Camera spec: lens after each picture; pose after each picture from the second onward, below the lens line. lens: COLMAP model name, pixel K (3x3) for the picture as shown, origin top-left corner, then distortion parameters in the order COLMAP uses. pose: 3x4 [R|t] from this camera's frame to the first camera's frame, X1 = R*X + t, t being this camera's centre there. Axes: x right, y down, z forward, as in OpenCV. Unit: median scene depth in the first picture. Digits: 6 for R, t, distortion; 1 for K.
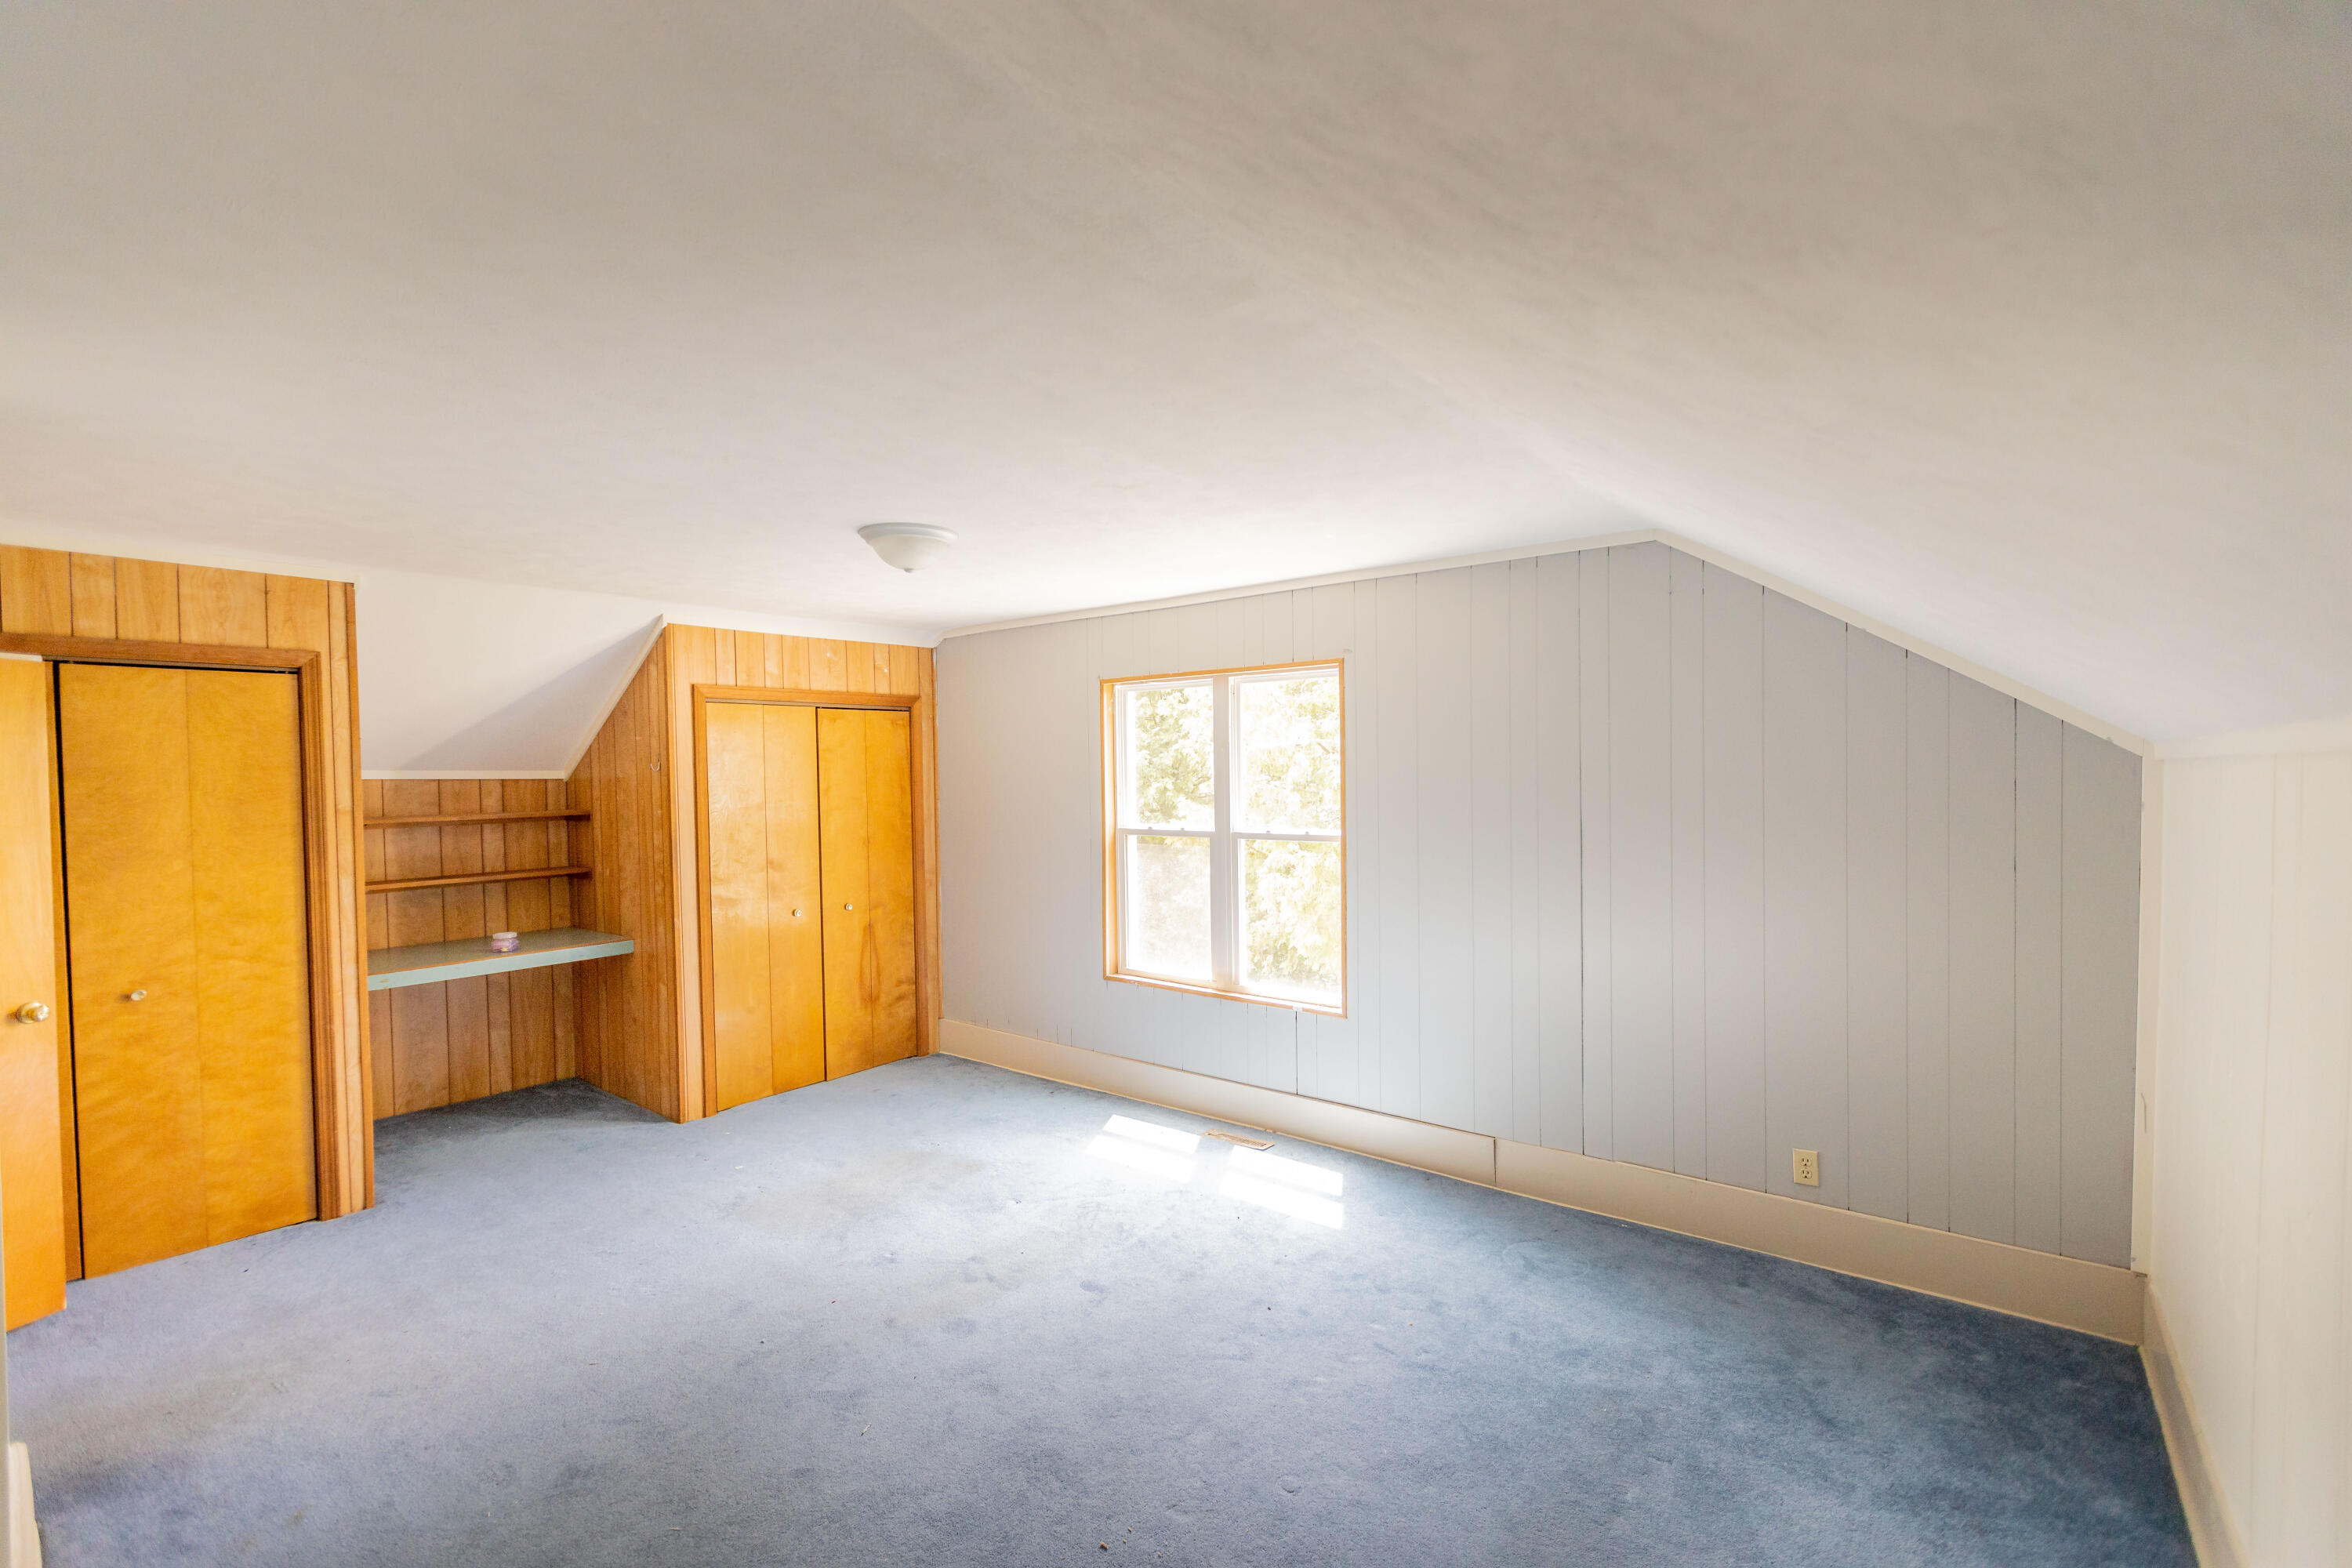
lens RADIAL K [[1044.4, 0, 1174.3], [0, 1044.4, 794.3], [0, 0, 1]] dist [0.002417, 0.000250]
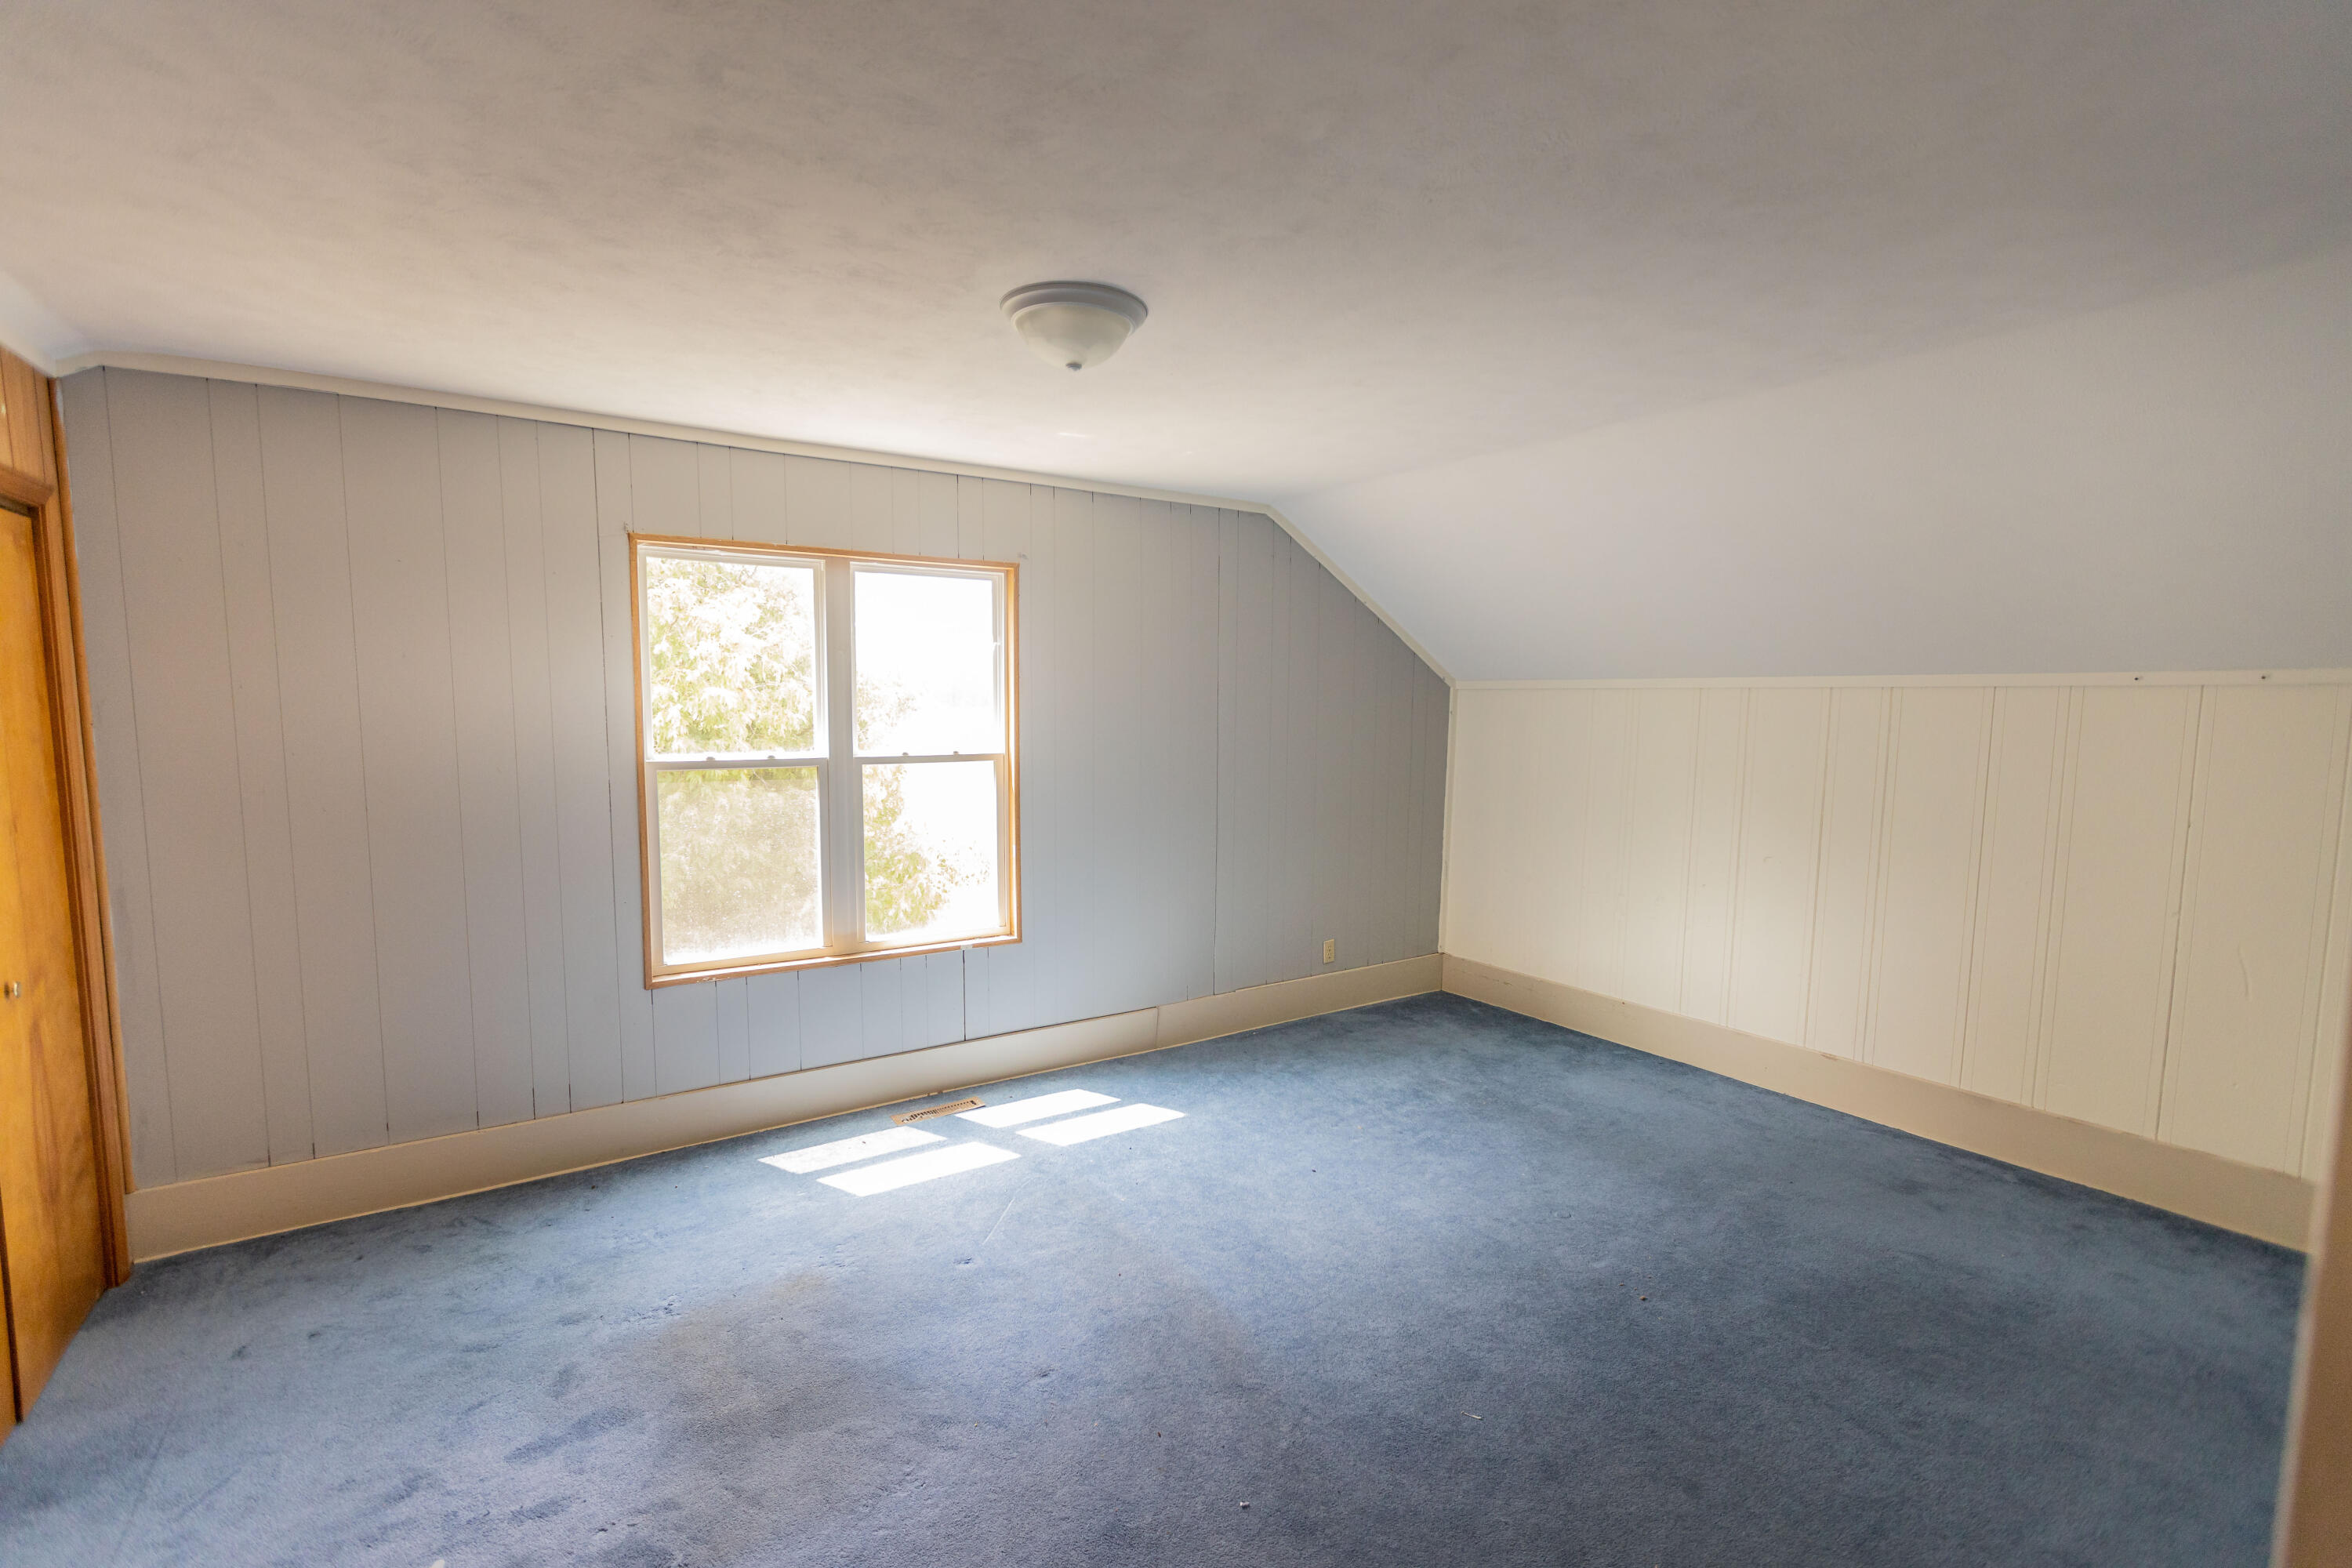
lens RADIAL K [[1044.4, 0, 1176.3], [0, 1044.4, 784.2], [0, 0, 1]] dist [0.002417, 0.000250]
pose [[0.314364, -0.070020, 0.946717, -0.731693], [0.003531, 0.997355, 0.072593, -0.000014], [-0.949296, -0.019478, 0.313780, 0.597123]]
